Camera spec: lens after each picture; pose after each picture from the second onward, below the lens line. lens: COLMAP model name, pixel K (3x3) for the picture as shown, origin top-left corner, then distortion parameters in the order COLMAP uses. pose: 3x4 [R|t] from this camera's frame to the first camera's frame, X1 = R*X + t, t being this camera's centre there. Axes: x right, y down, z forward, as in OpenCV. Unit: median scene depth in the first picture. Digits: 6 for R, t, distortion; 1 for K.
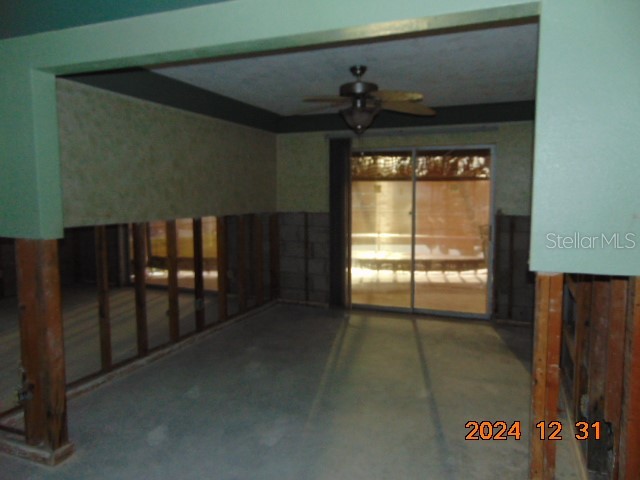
lens RADIAL K [[473.5, 0, 320.0], [0, 473.5, 240.7], [0, 0, 1]] dist [-0.026005, 0.040564]
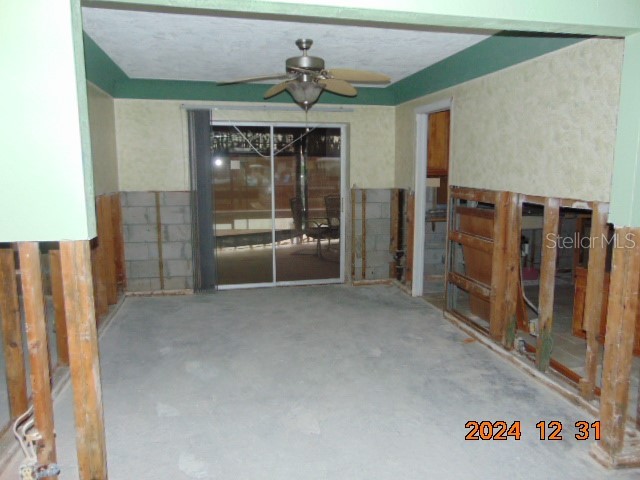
lens RADIAL K [[473.5, 0, 321.5], [0, 473.5, 235.8], [0, 0, 1]] dist [-0.026005, 0.040564]
pose [[0.825647, -0.080752, 0.558378, -0.465781], [0.057145, 0.996584, 0.059626, -0.019172], [-0.561285, -0.017321, 0.827441, 0.158506]]
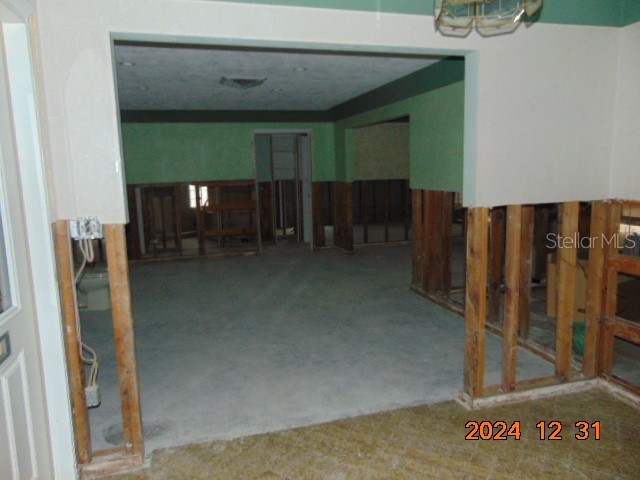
lens RADIAL K [[473.5, 0, 321.4], [0, 473.5, 240.6], [0, 0, 1]] dist [-0.026005, 0.040564]
pose [[0.614286, 0.103994, -0.782201, 1.206239], [-0.050959, 0.994436, 0.092192, 0.067853], [0.787436, -0.016772, 0.616168, -0.720249]]
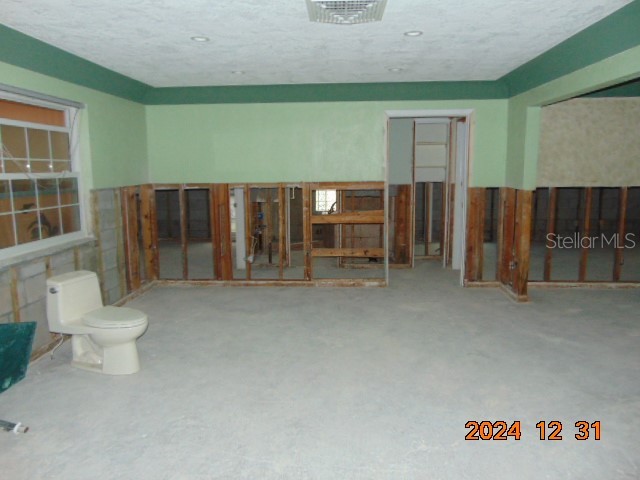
lens RADIAL K [[473.5, 0, 317.2], [0, 473.5, 237.2], [0, 0, 1]] dist [-0.026005, 0.040564]
pose [[0.321304, 0.134562, -0.937367, 0.707753], [-0.084009, 0.990000, 0.113322, 0.029428], [0.943243, 0.042337, 0.329395, -0.338430]]
